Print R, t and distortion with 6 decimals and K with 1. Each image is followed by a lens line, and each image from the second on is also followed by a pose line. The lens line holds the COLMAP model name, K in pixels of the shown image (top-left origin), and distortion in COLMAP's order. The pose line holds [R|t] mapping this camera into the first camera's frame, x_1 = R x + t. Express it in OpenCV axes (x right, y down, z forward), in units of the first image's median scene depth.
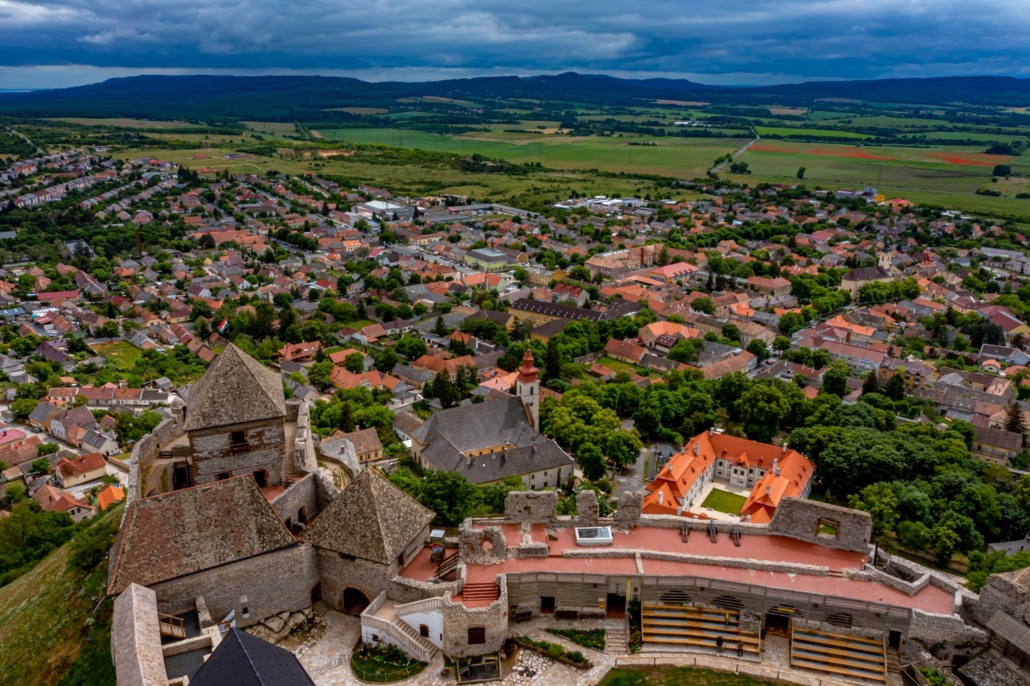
lens RADIAL K [[814.9, 0, 517.8], [0, 814.9, 339.2], [0, 0, 1]] dist [-0.017347, 0.002855]
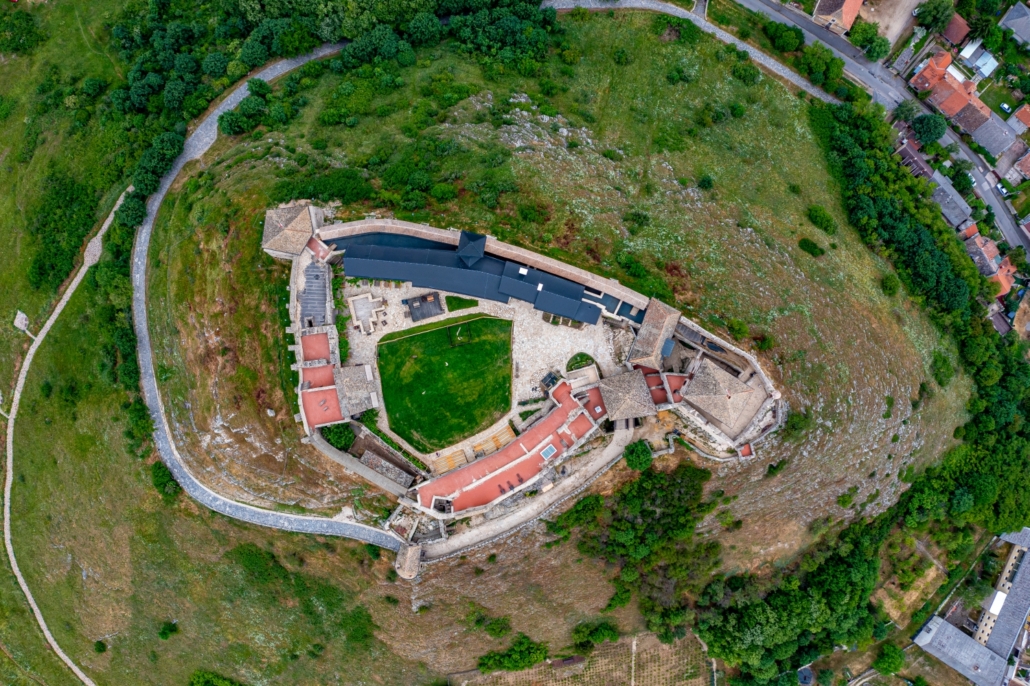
lens RADIAL K [[814.9, 0, 512.0], [0, 814.9, 345.2], [0, 0, 1]] dist [-0.017347, 0.002855]
pose [[-0.778783, 0.627291, -0.001849, -0.001988], [-0.188456, -0.231155, 0.954490, -0.255527], [0.598316, 0.743689, 0.298237, -0.000647]]
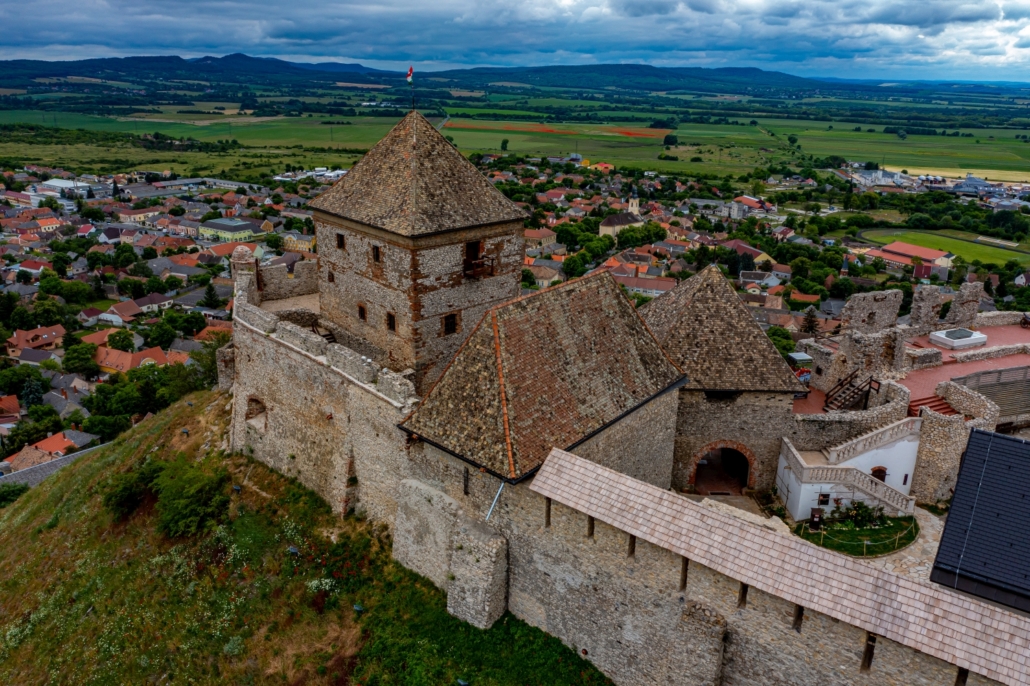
lens RADIAL K [[814.9, 0, 508.6], [0, 814.9, 346.5], [0, 0, 1]] dist [-0.017347, 0.002855]
pose [[0.925846, -0.104360, 0.363205, -0.077330], [0.098805, 0.994529, 0.033895, 0.024413], [-0.364755, 0.004505, 0.931093, 0.059627]]
